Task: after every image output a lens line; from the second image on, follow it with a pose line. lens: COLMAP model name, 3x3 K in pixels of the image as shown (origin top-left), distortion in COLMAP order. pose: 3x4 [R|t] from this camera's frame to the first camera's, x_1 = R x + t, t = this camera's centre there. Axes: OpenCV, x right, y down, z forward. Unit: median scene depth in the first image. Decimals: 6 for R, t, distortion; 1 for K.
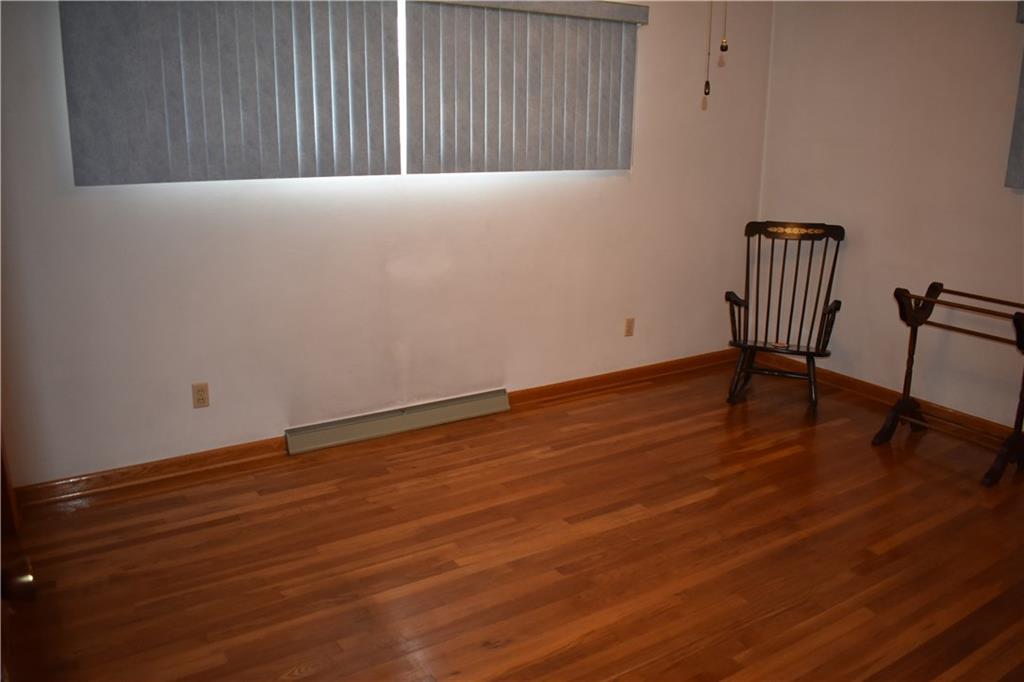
lens RADIAL K [[794.7, 0, 512.0], [0, 794.7, 341.0], [0, 0, 1]] dist [-0.097479, 0.013288]
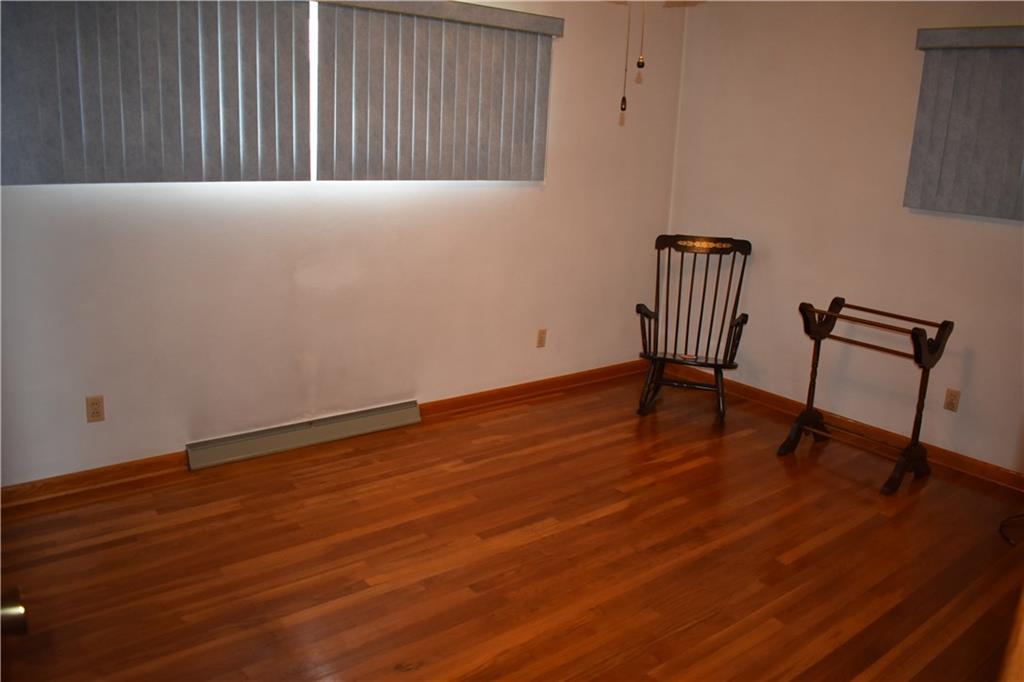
lens RADIAL K [[794.7, 0, 512.0], [0, 794.7, 341.0], [0, 0, 1]] dist [-0.097479, 0.013288]
pose [[0.993410, 0.005805, 0.114469, -0.004109], [-0.004940, 0.999957, -0.007837, -0.007673], [-0.114509, 0.007220, 0.993396, 0.012372]]
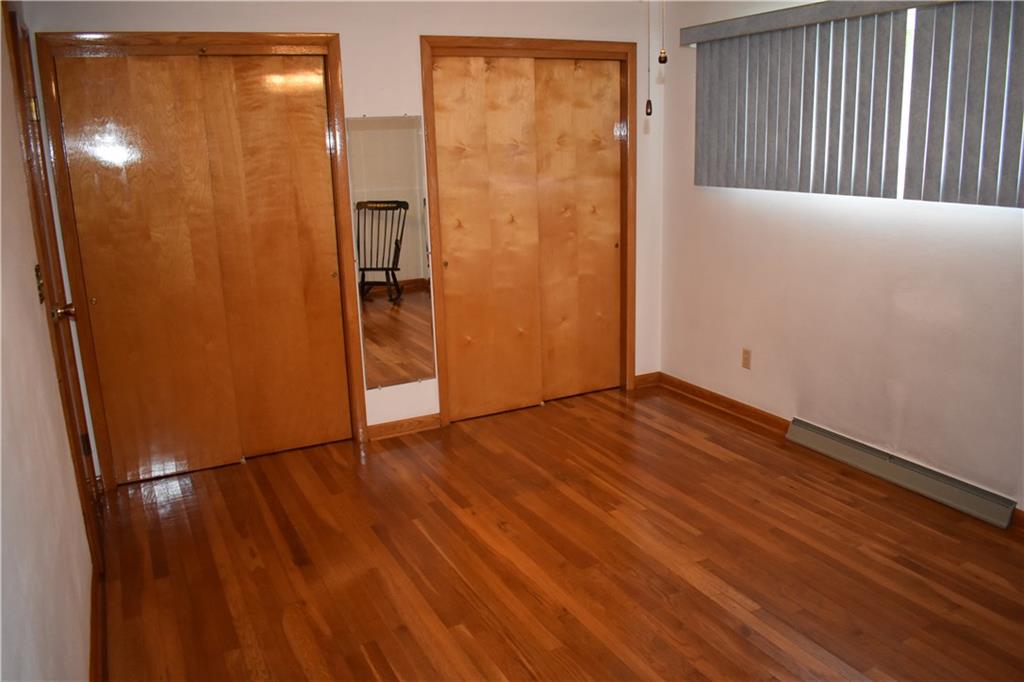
lens RADIAL K [[794.7, 0, 512.0], [0, 794.7, 341.0], [0, 0, 1]] dist [-0.097479, 0.013288]
pose [[-0.090450, 0.232786, -0.968313, 0.827562], [-0.233781, 0.940167, 0.247857, -0.177026], [0.968073, 0.248791, -0.030617, 0.646010]]
